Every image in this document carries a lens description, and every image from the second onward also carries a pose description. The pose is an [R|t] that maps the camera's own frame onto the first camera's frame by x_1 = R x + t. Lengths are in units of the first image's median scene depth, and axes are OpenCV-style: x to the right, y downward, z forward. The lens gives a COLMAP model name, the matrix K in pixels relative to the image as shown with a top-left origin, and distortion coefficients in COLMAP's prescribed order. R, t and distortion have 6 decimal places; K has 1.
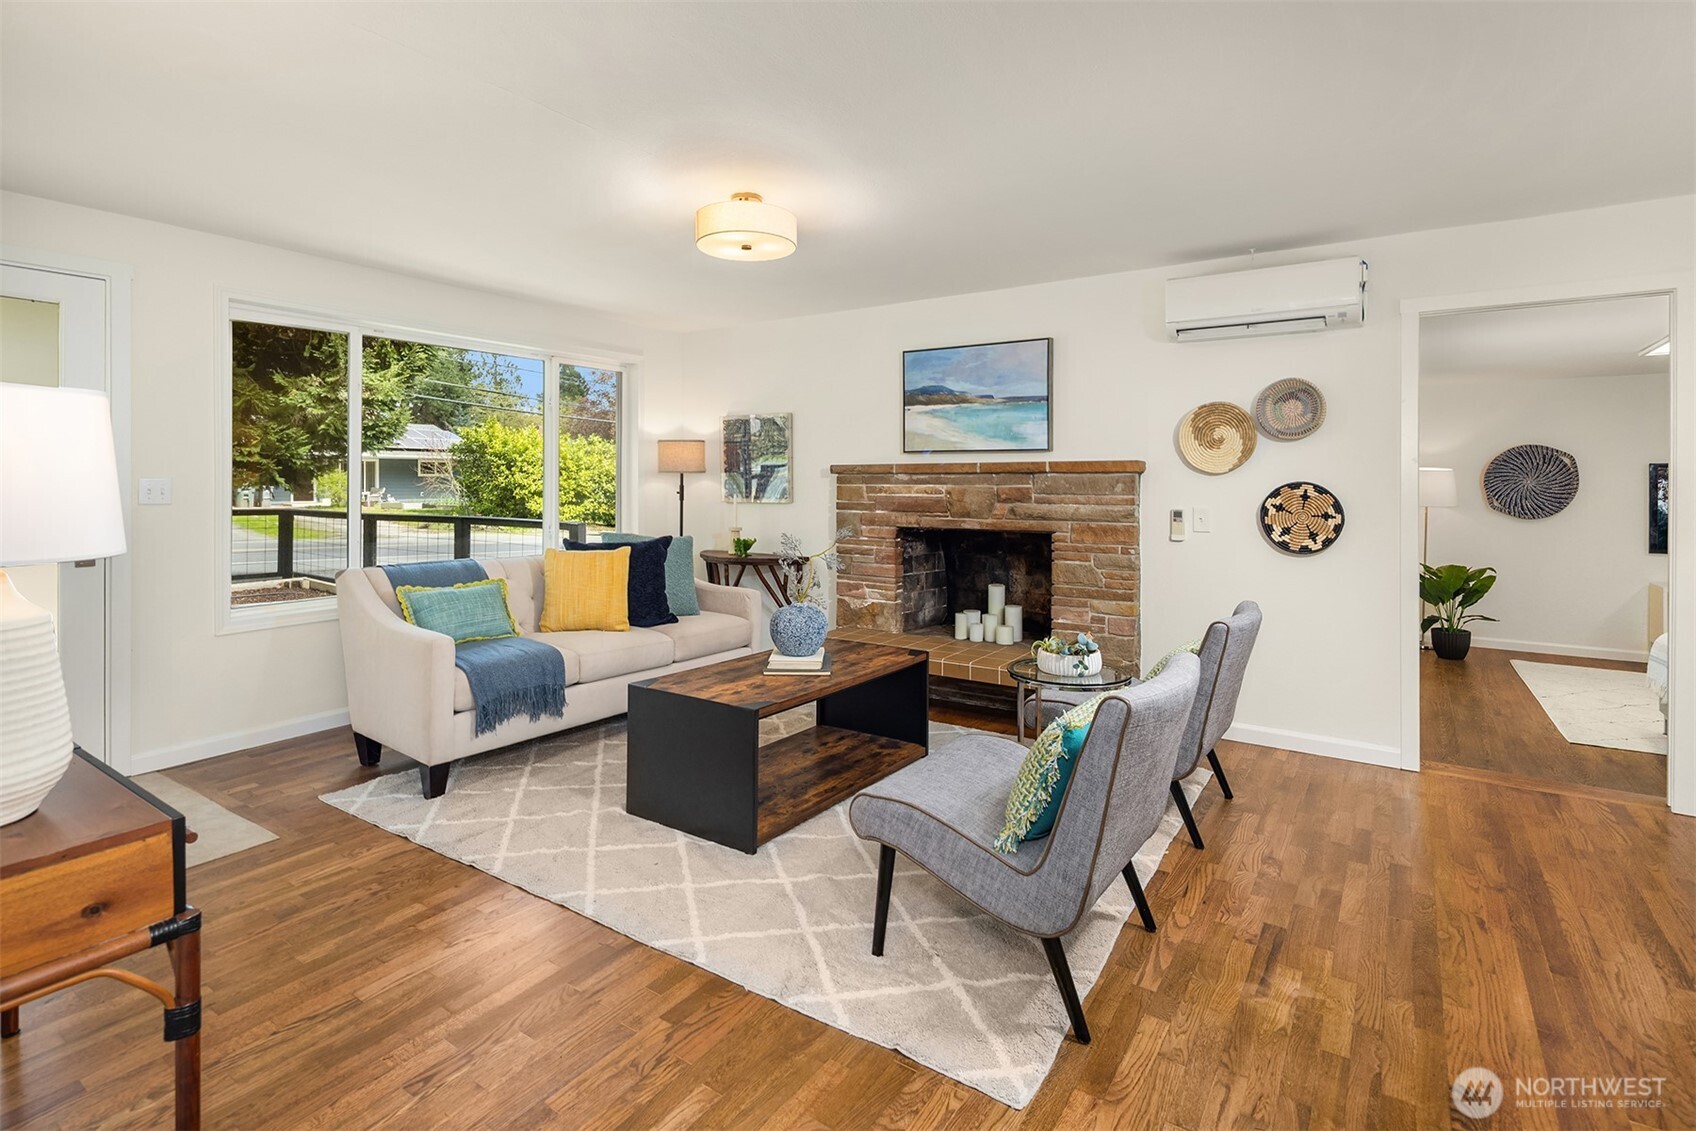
lens RADIAL K [[820.9, 0, 849.9], [0, 820.9, 481.1], [0, 0, 1]] dist [0.000772, -0.001457]
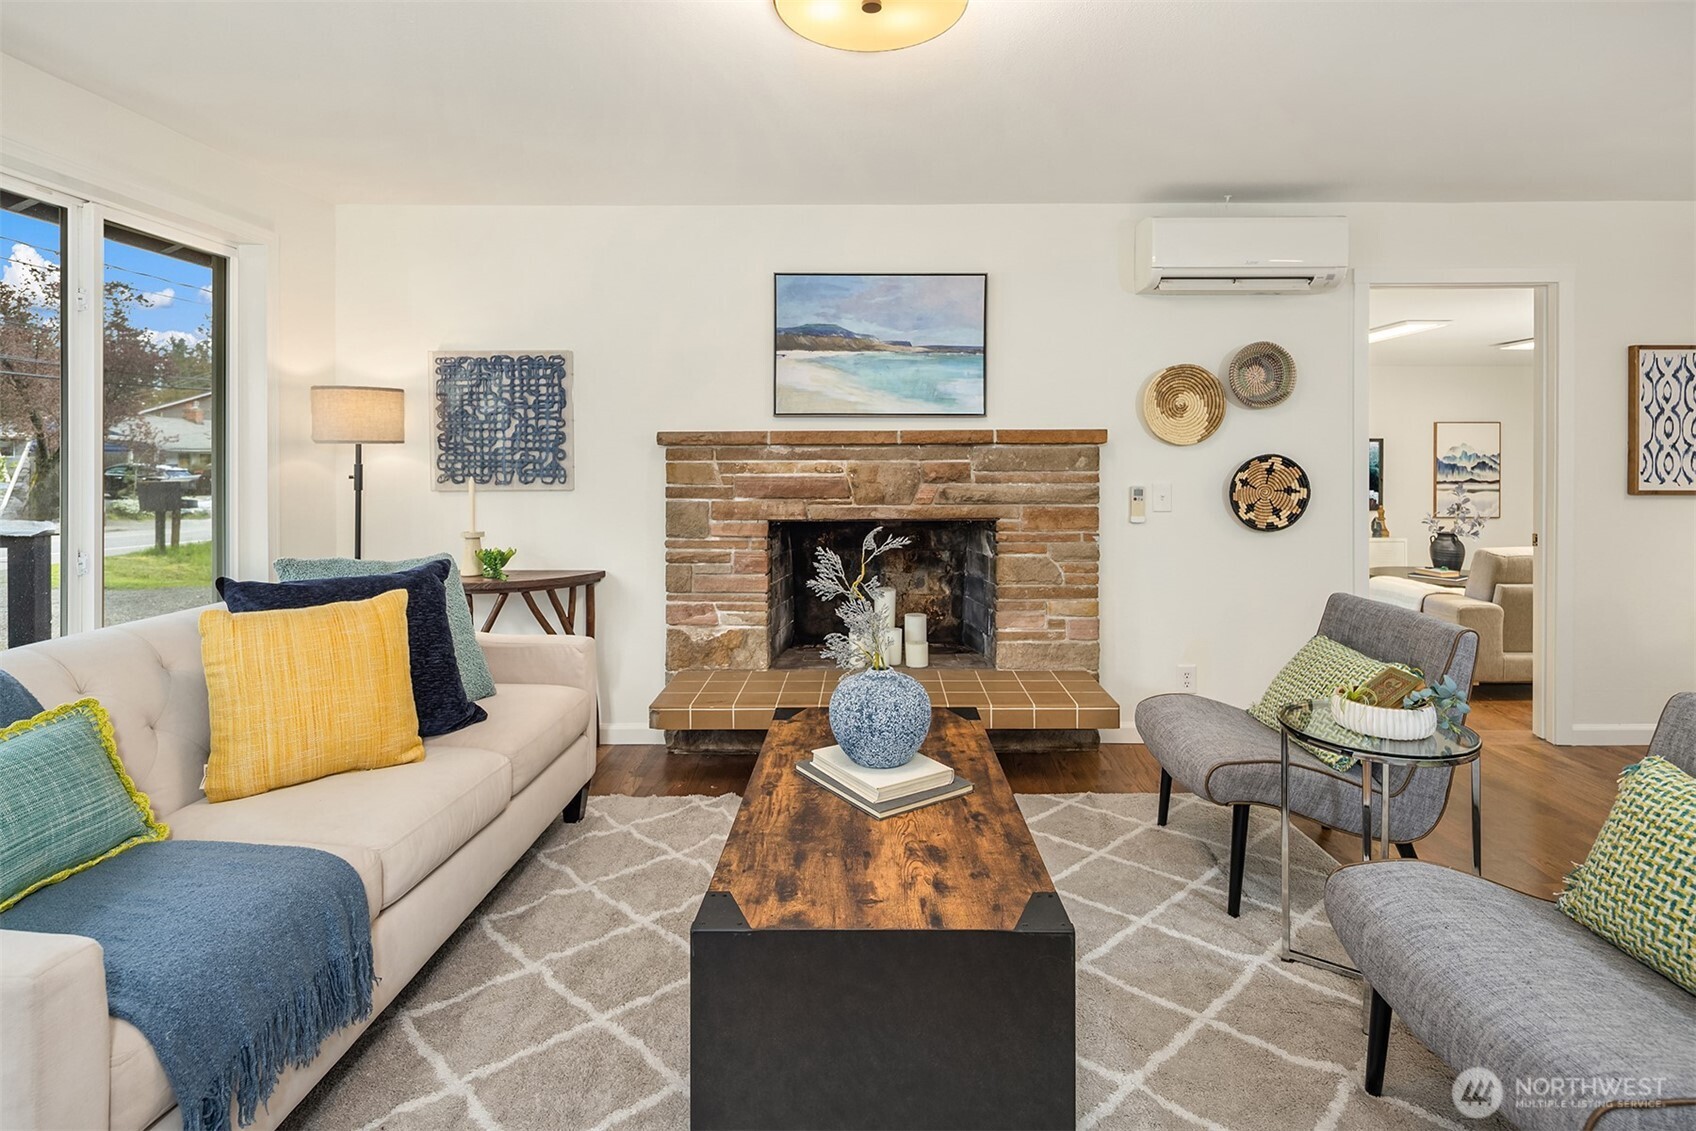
lens RADIAL K [[820.9, 0, 860.5], [0, 820.9, 460.8], [0, 0, 1]] dist [0.000772, -0.001457]
pose [[0.832511, -0.007162, 0.553963, -0.291040], [0.004198, 0.999969, 0.006619, 0.000238], [-0.553993, -0.003185, 0.832515, 0.398456]]
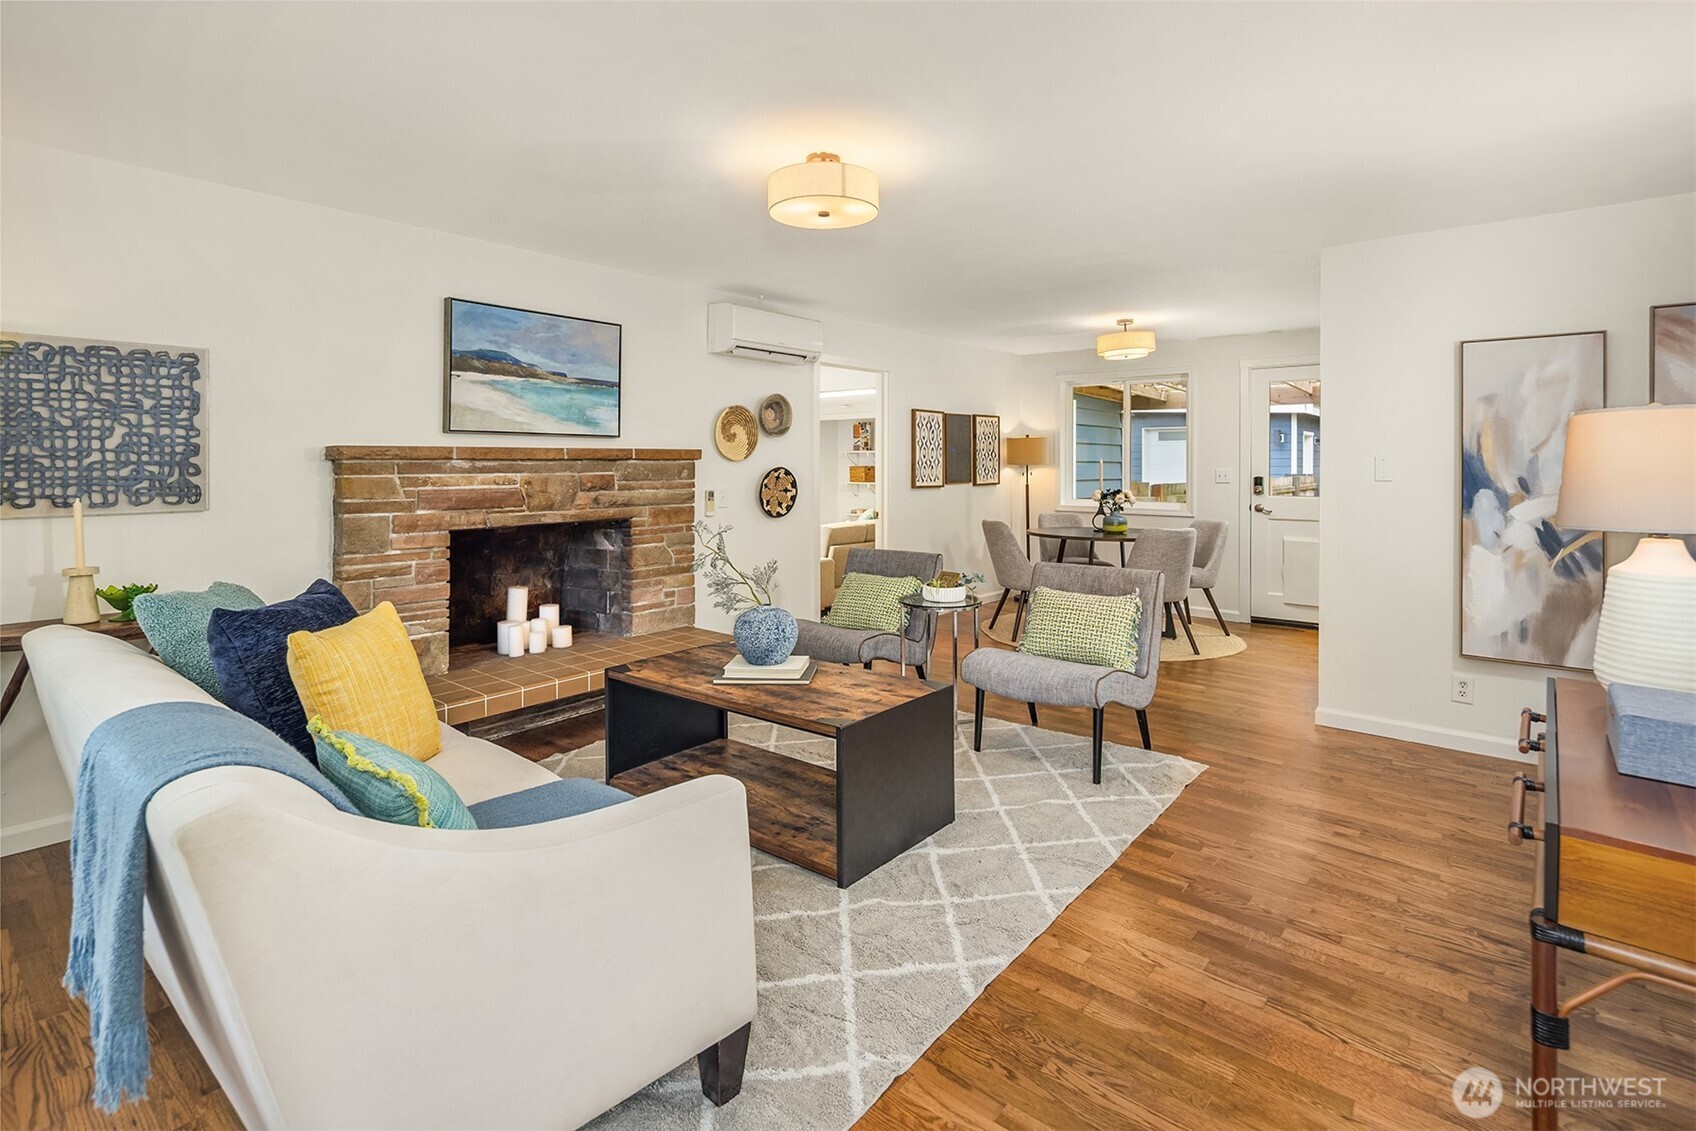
lens RADIAL K [[820.9, 0, 847.9], [0, 820.9, 464.9], [0, 0, 1]] dist [0.000772, -0.001457]
pose [[0.099957, -0.004576, 0.994981, -0.708103], [0.001355, 0.999989, 0.004463, -0.007565], [-0.994991, 0.000902, 0.099963, 0.610107]]
